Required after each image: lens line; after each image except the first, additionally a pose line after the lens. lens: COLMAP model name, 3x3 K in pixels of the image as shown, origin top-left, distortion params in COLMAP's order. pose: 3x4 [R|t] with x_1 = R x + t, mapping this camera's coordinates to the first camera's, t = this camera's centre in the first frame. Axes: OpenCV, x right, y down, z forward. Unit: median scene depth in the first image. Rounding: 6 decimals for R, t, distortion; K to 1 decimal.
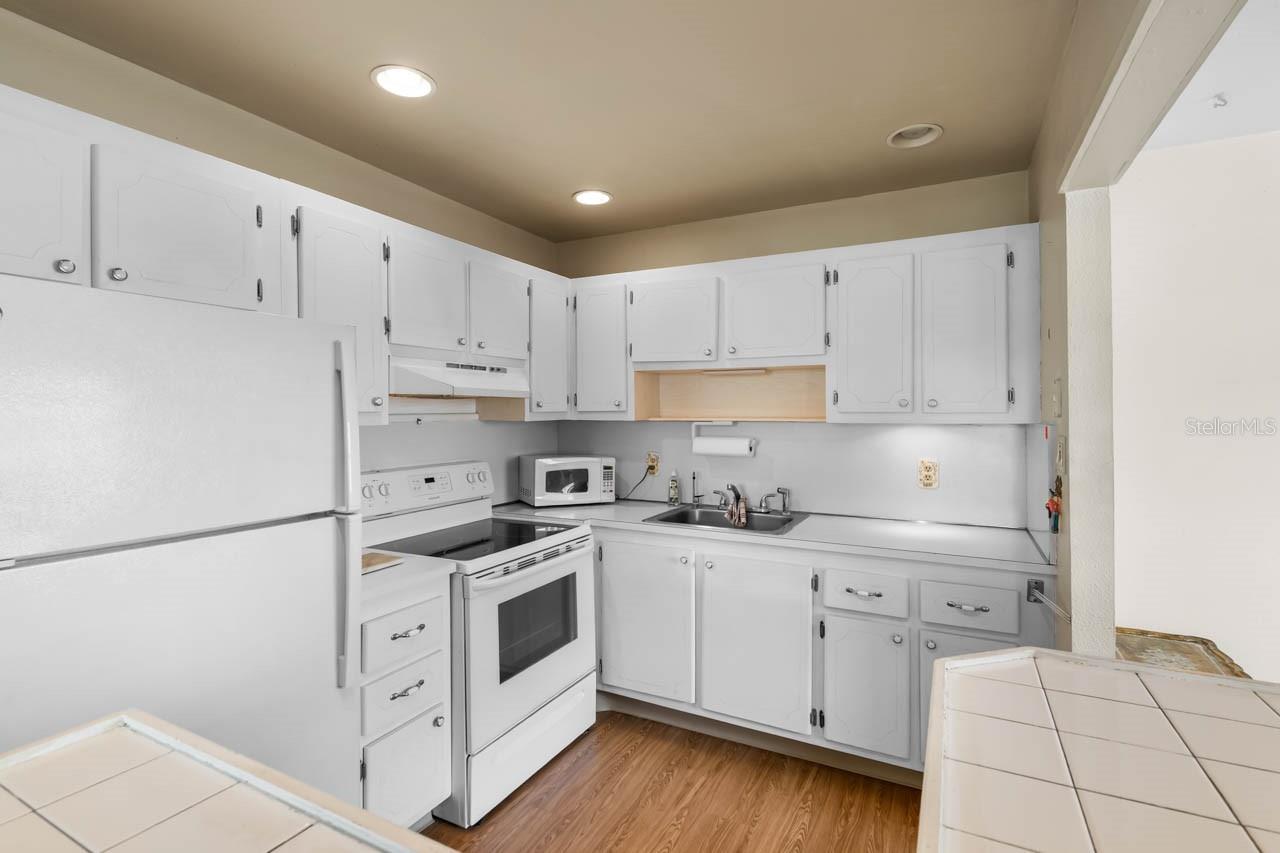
lens RADIAL K [[593.0, 0, 666.7], [0, 593.0, 411.0], [0, 0, 1]] dist [0.009474, -0.004245]
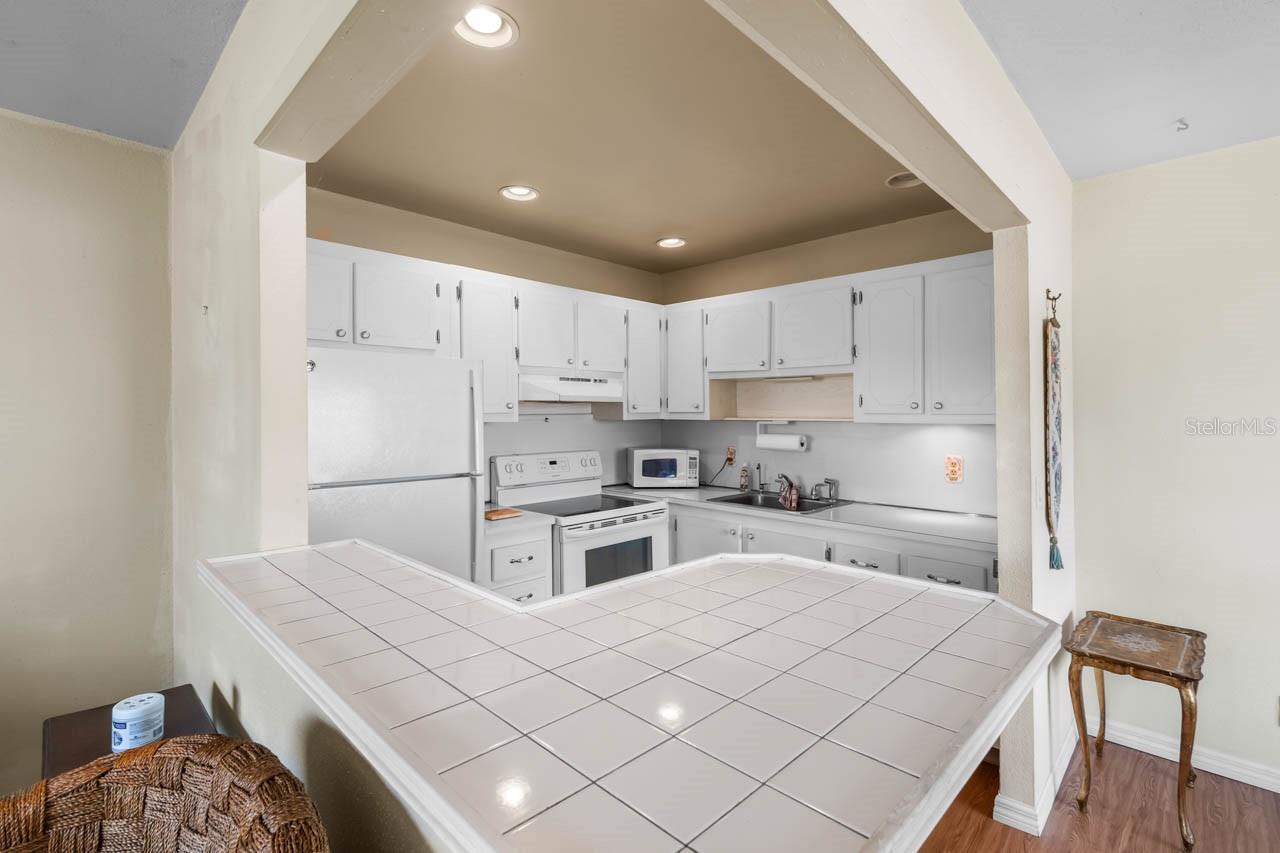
lens RADIAL K [[593.0, 0, 652.7], [0, 593.0, 408.1], [0, 0, 1]] dist [0.009474, -0.004245]
pose [[0.948000, -0.001637, -0.318265, 0.266663], [-0.000268, 0.999982, -0.005942, -0.001154], [0.318270, 0.005718, 0.947983, -0.237005]]
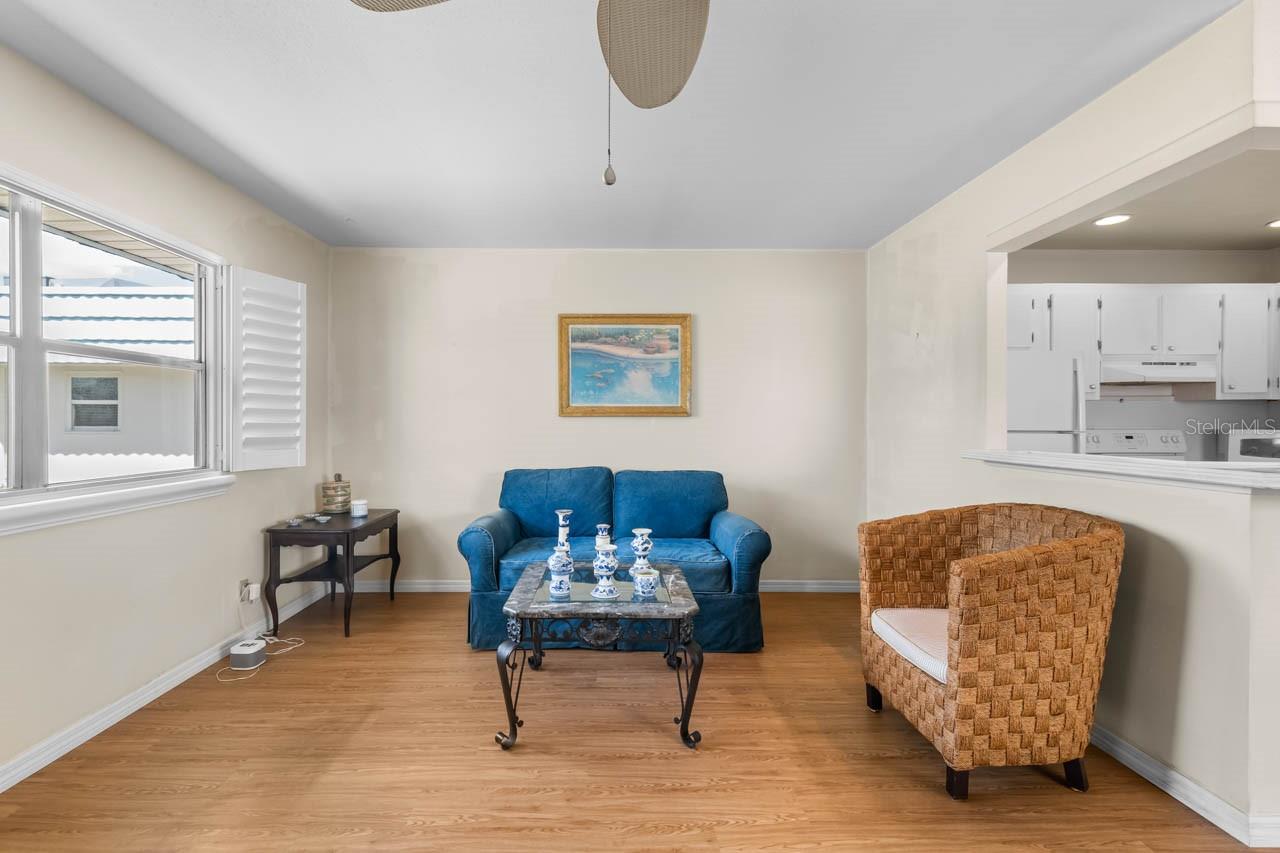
lens RADIAL K [[593.0, 0, 621.0], [0, 593.0, 424.6], [0, 0, 1]] dist [0.009474, -0.004245]
pose [[0.442014, 0.011585, -0.896933, 0.436938], [0.000588, 0.999913, 0.013205, 0.062787], [0.897008, -0.006364, 0.441969, -0.940947]]
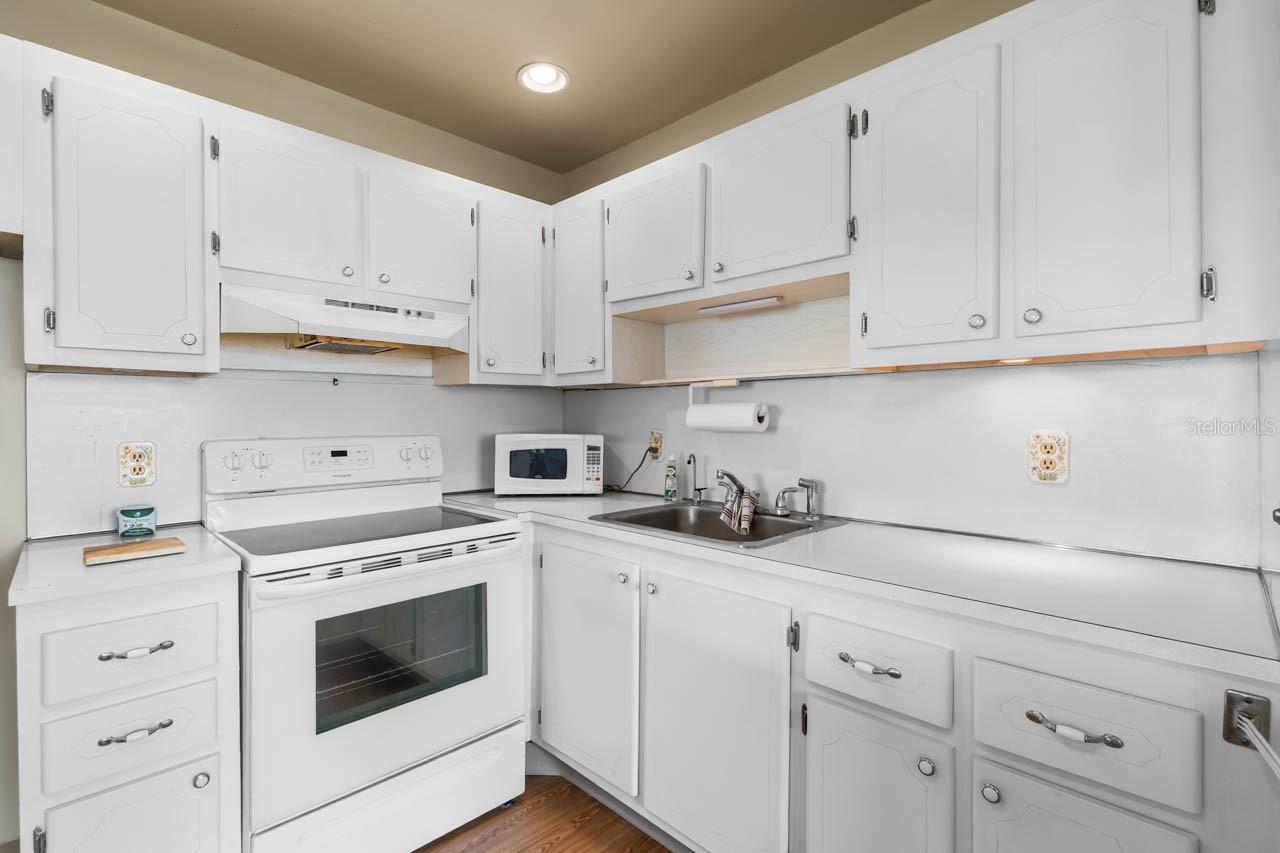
lens RADIAL K [[593.0, 0, 663.8], [0, 593.0, 418.5], [0, 0, 1]] dist [0.009474, -0.004245]
pose [[0.956146, 0.000973, -0.292888, 0.265625], [-0.000337, 0.999997, 0.002220, 0.069724], [0.292889, -0.002024, 0.956144, 0.369944]]
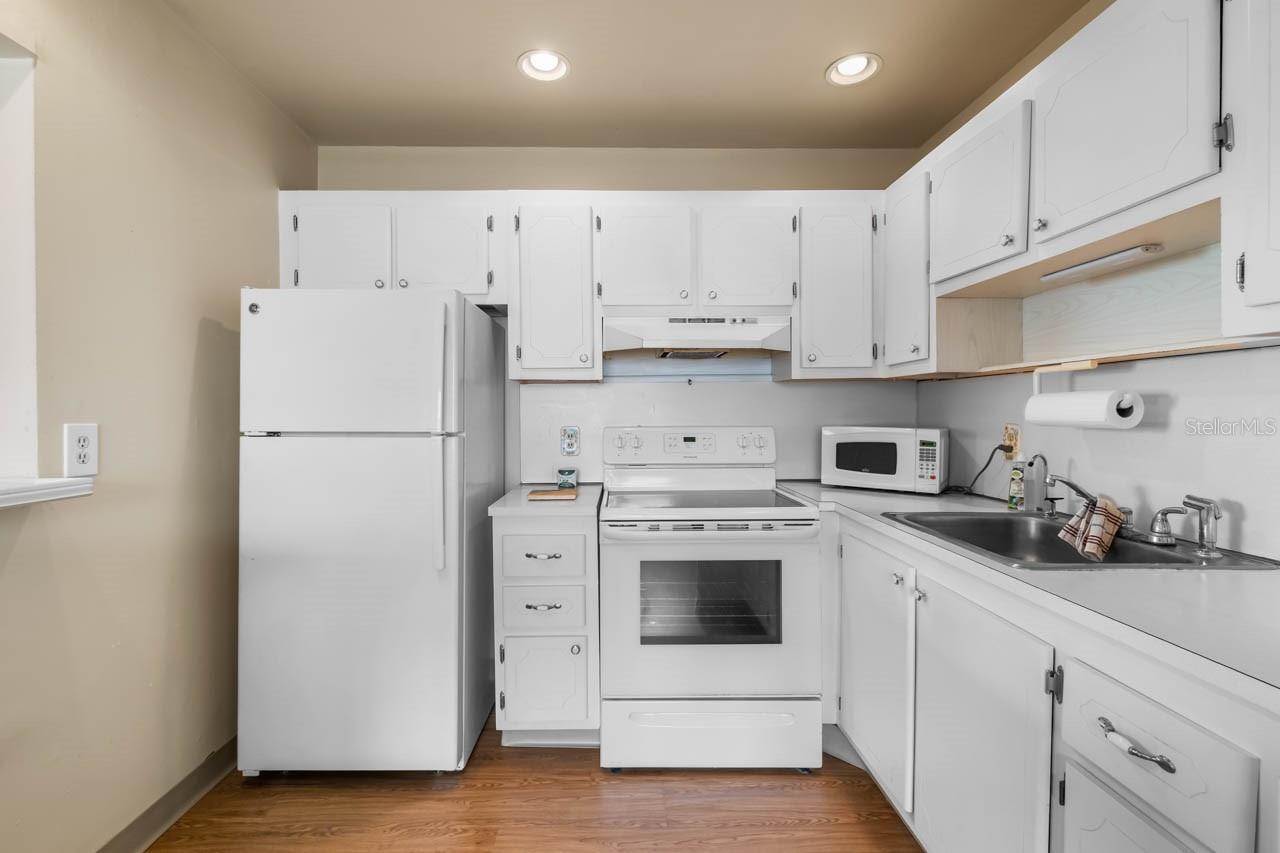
lens RADIAL K [[593.0, 0, 610.5], [0, 593.0, 419.1], [0, 0, 1]] dist [0.009474, -0.004245]
pose [[0.455363, 0.011506, -0.890231, 0.447320], [0.003048, 0.999890, 0.014483, 0.069680], [0.890300, -0.009308, 0.455279, 0.433404]]
